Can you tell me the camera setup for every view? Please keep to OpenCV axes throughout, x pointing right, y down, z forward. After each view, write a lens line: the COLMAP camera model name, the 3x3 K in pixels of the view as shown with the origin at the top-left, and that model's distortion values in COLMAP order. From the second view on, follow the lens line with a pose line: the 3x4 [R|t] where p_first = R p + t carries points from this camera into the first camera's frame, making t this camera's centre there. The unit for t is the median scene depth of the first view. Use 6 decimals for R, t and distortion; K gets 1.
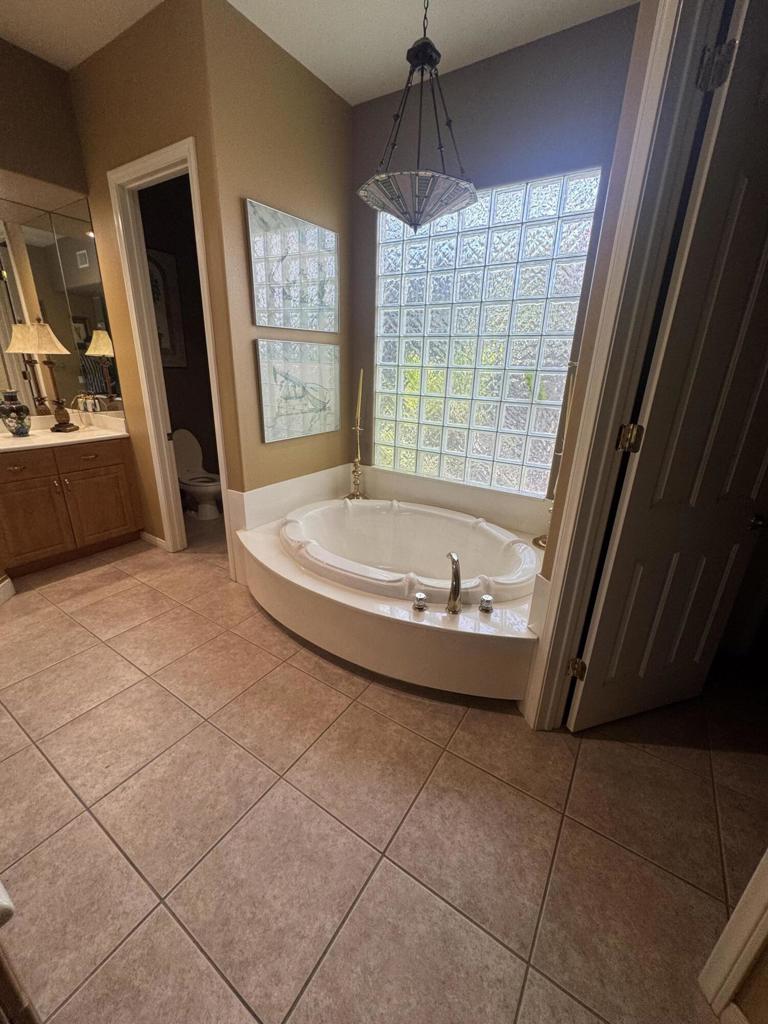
lens RADIAL K [[412.8, 0, 384.0], [0, 412.8, 512.0], [0, 0, 1]] dist [-0.000791, 0.000356]
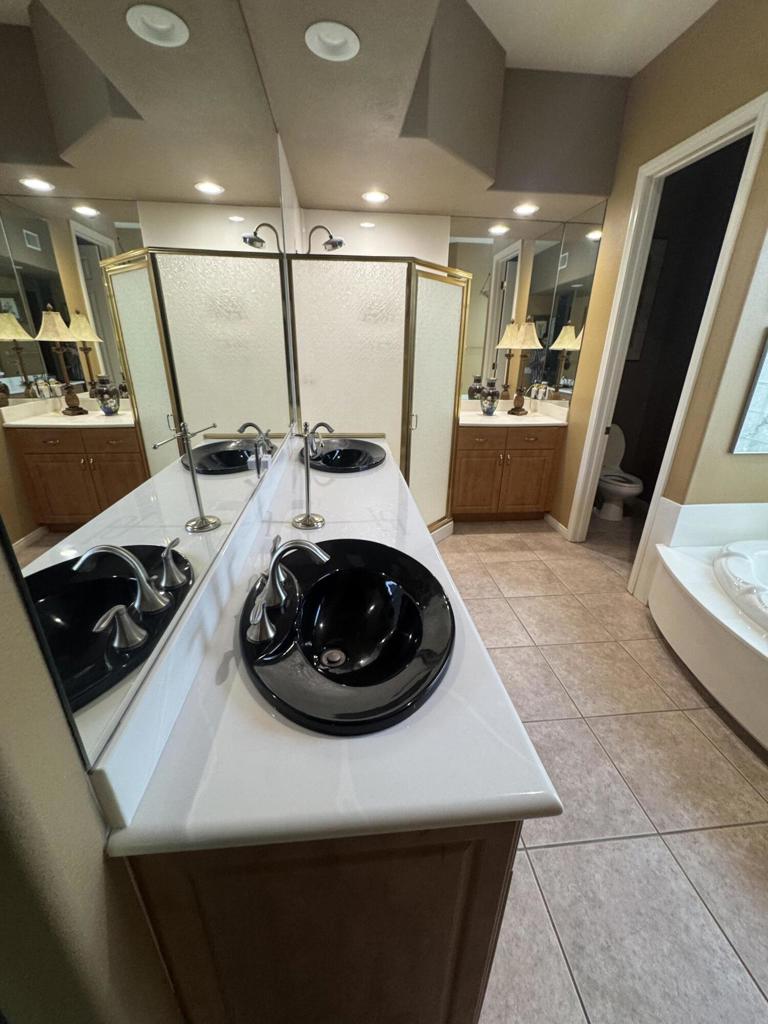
lens RADIAL K [[412.8, 0, 384.0], [0, 412.8, 512.0], [0, 0, 1]] dist [-0.000791, 0.000356]
pose [[0.628930, 0.271401, -0.728553, -0.089552], [-0.259471, 0.956636, 0.132376, 0.014379], [0.732886, 0.105783, 0.672077, -0.045866]]
